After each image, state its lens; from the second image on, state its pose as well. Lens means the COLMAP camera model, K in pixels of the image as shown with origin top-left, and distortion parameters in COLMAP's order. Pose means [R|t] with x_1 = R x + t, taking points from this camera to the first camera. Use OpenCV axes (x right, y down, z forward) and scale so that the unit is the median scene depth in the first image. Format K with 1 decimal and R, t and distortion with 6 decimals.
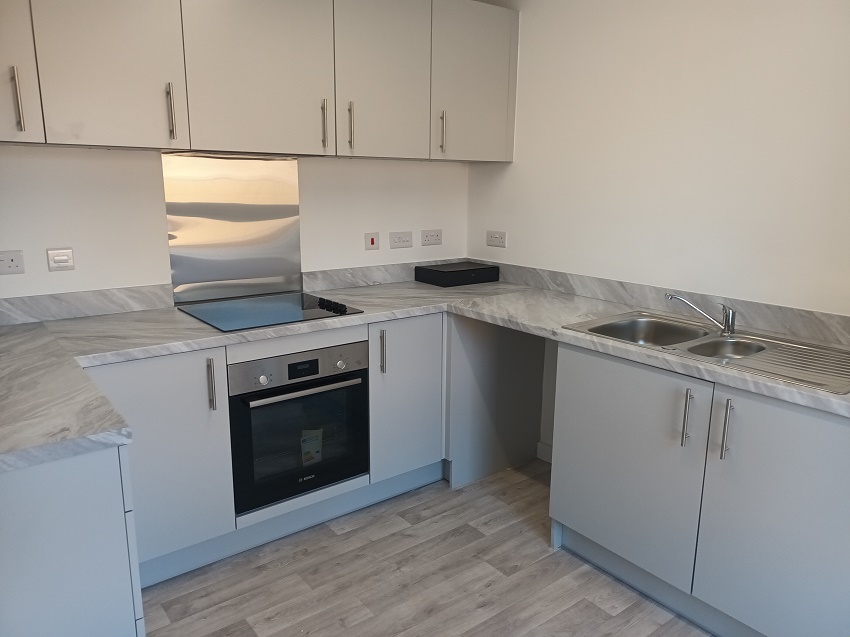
lens RADIAL K [[633.3, 0, 425.0], [0, 633.3, 318.5], [0, 0, 1]] dist [0.014756, 0.001167]
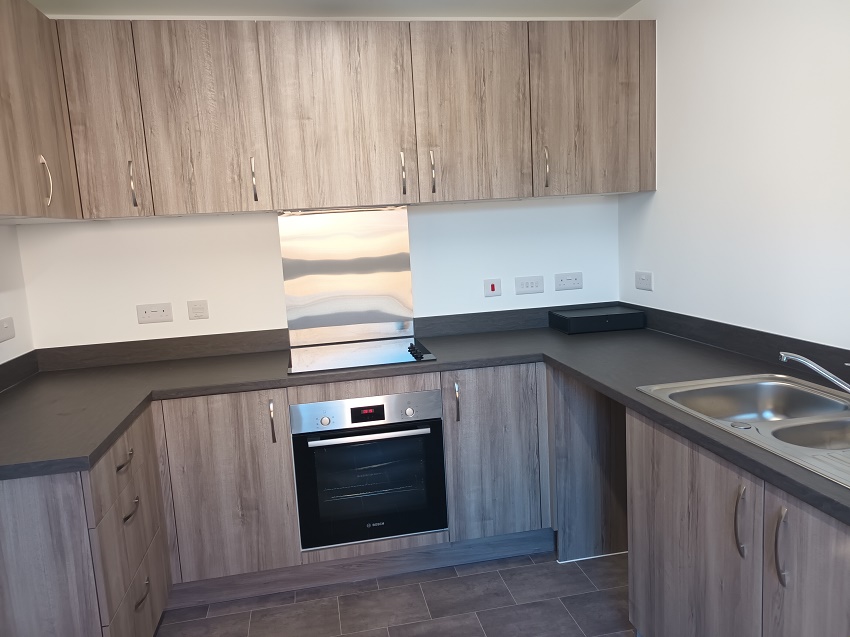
lens RADIAL K [[627.6, 0, 424.3], [0, 627.6, 336.0], [0, 0, 1]] dist [0.087635, 0.000018]
pose [[0.882743, 0.015120, -0.469613, 0.332394], [-0.038024, 0.998503, -0.039326, -0.007987], [0.468316, 0.052571, 0.881996, 0.136644]]
